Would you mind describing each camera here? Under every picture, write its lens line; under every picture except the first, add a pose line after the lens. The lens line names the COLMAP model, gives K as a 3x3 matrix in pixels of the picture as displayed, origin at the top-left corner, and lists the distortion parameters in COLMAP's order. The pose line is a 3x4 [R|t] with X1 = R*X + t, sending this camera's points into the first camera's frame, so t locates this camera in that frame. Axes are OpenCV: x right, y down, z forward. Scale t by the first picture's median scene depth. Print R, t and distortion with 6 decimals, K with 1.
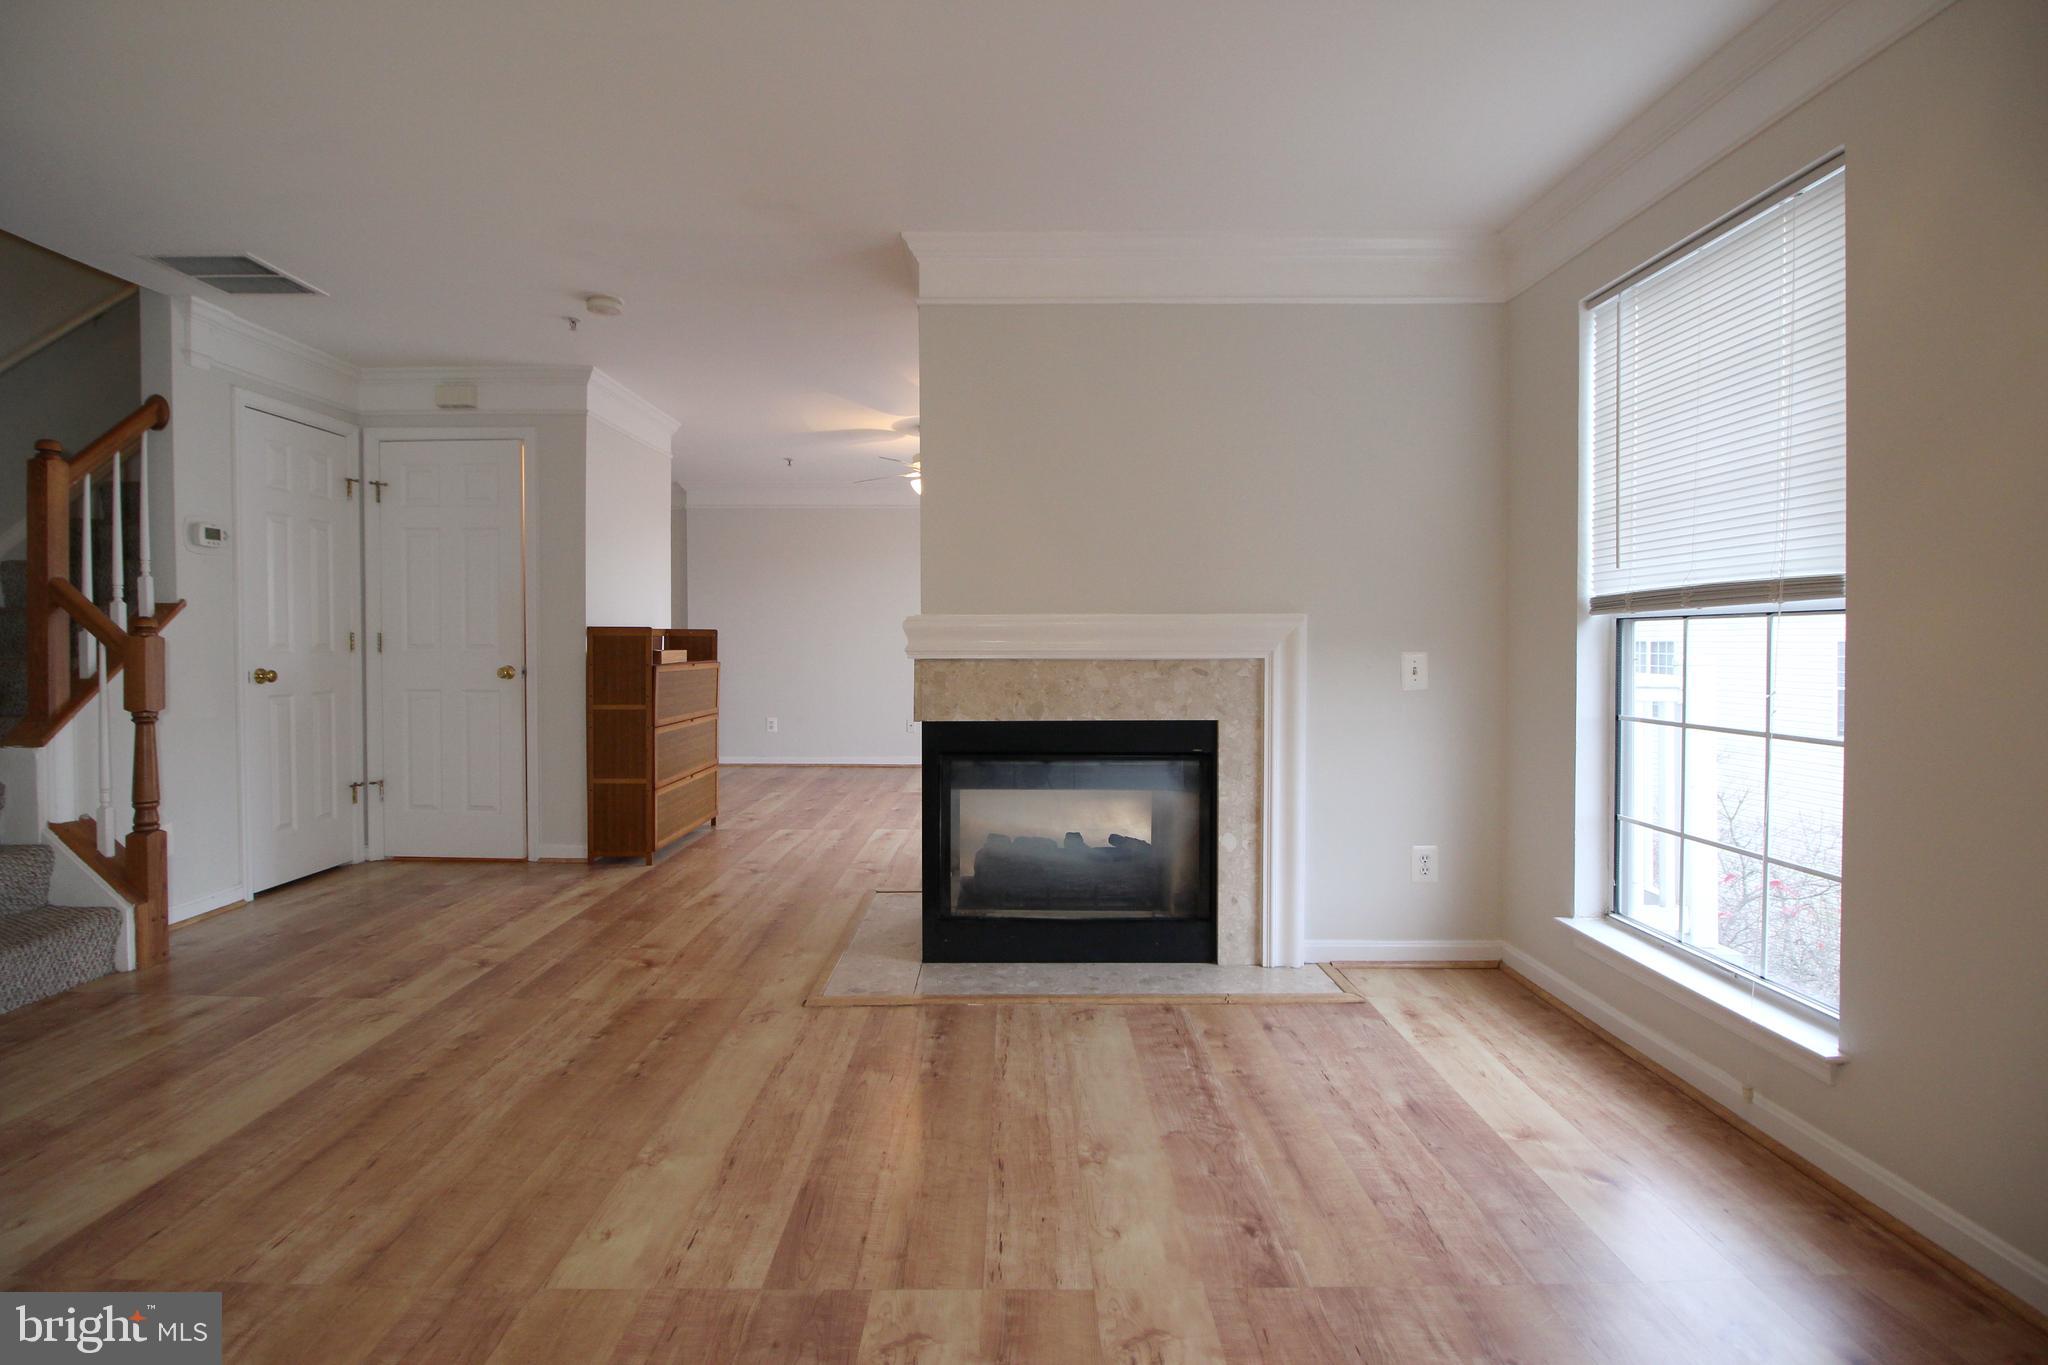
lens RADIAL K [[943.9, 0, 1018.5], [0, 943.9, 666.6], [0, 0, 1]] dist [-0.001723, -0.011040]
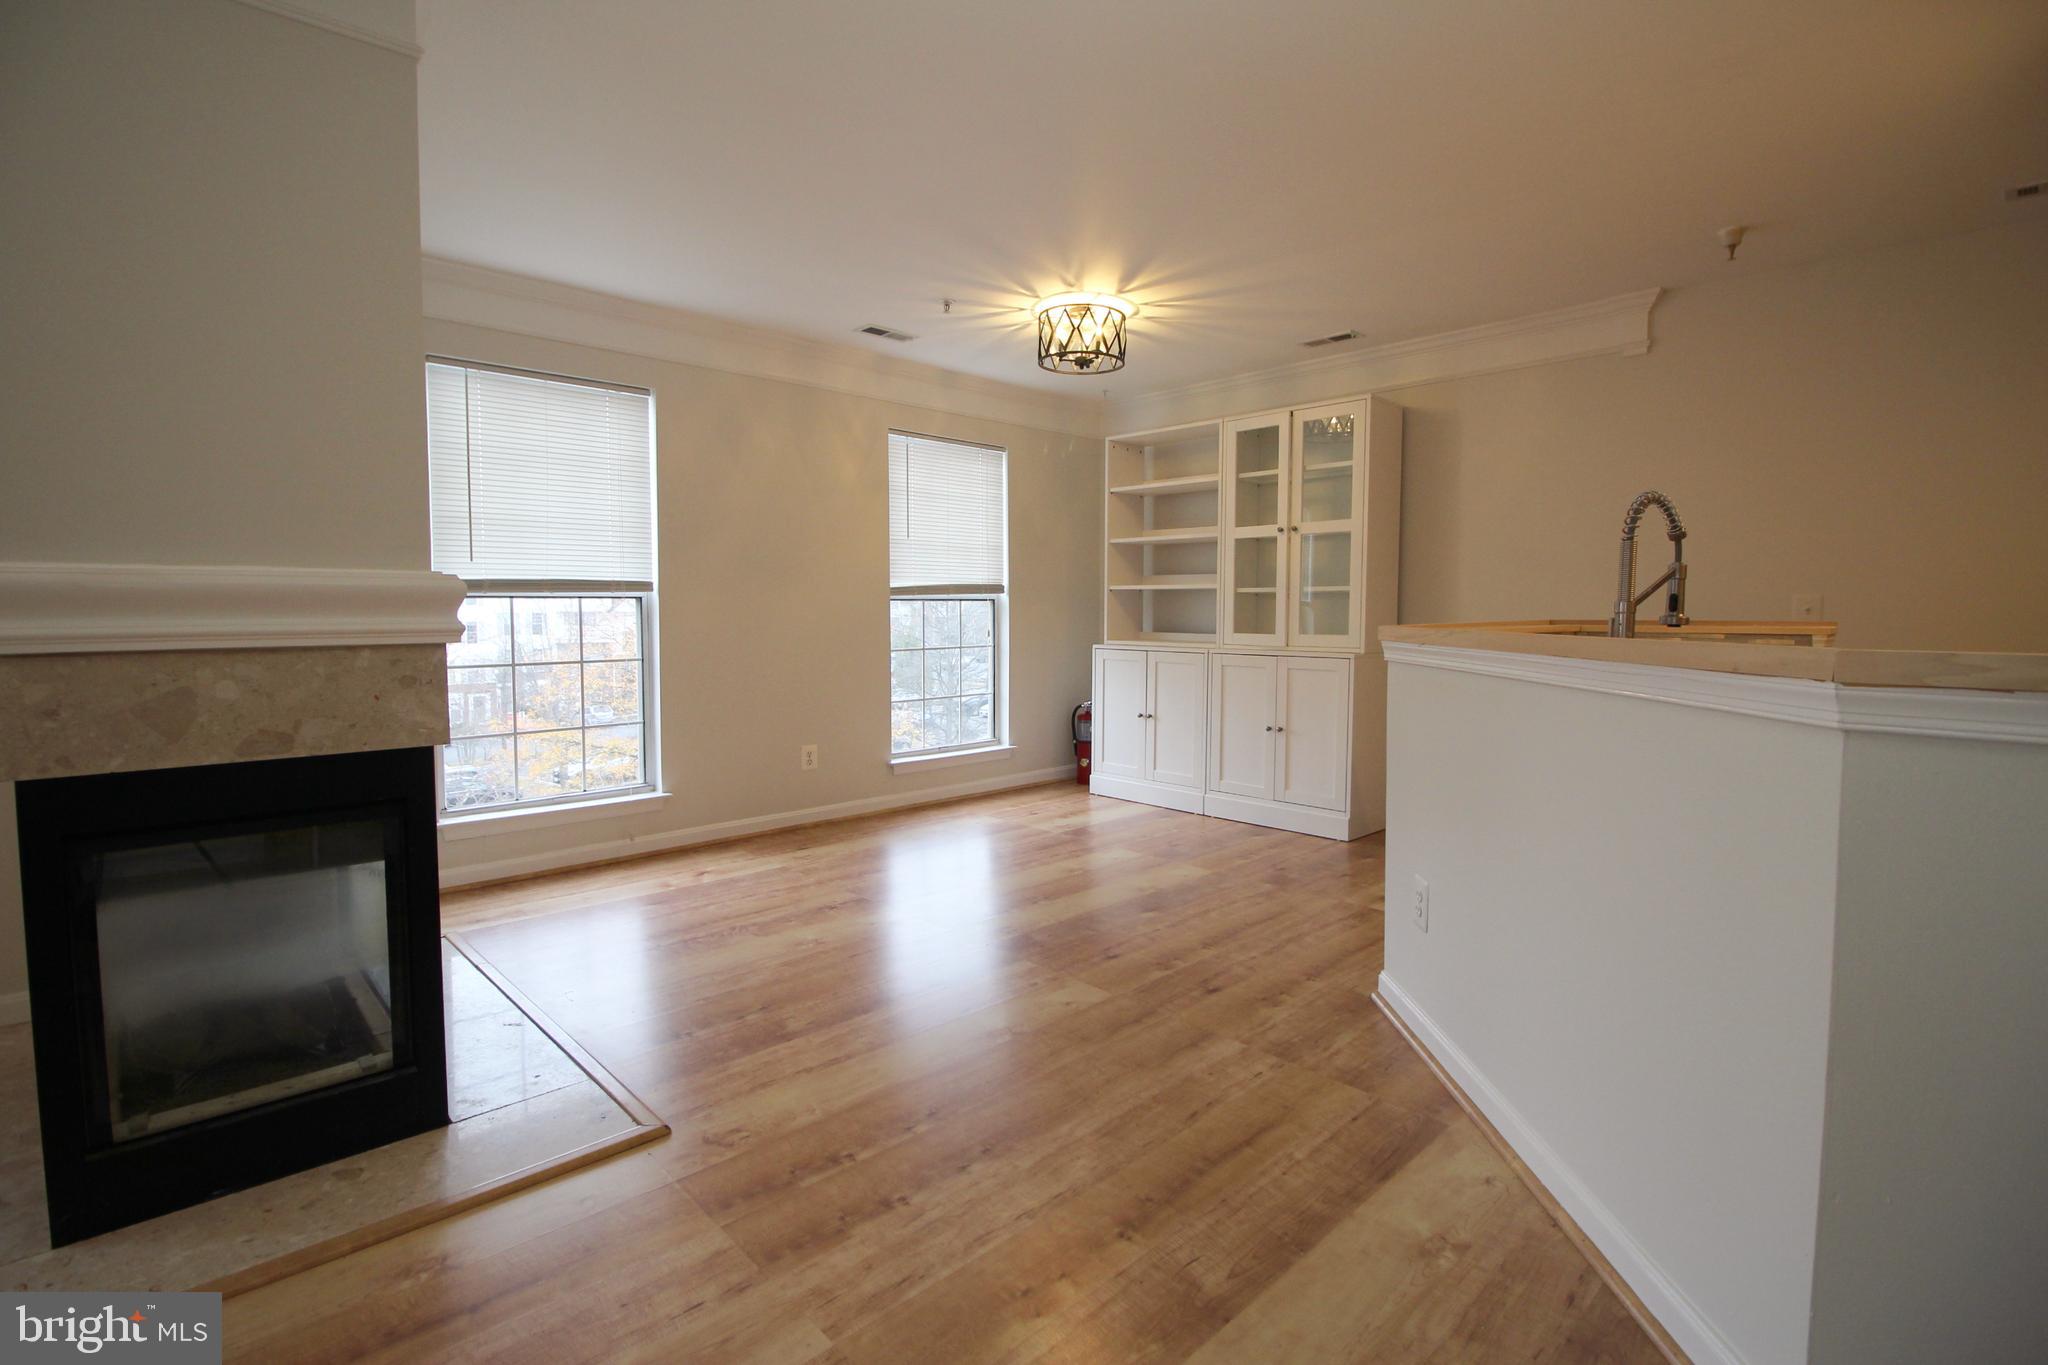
lens RADIAL K [[943.9, 0, 1015.0], [0, 943.9, 668.4], [0, 0, 1]] dist [-0.001723, -0.011040]
pose [[-0.680117, -0.044456, 0.731755, -1.270794], [0.022217, 0.996451, 0.081186, -0.051473], [-0.732767, 0.071473, -0.676716, 1.777185]]
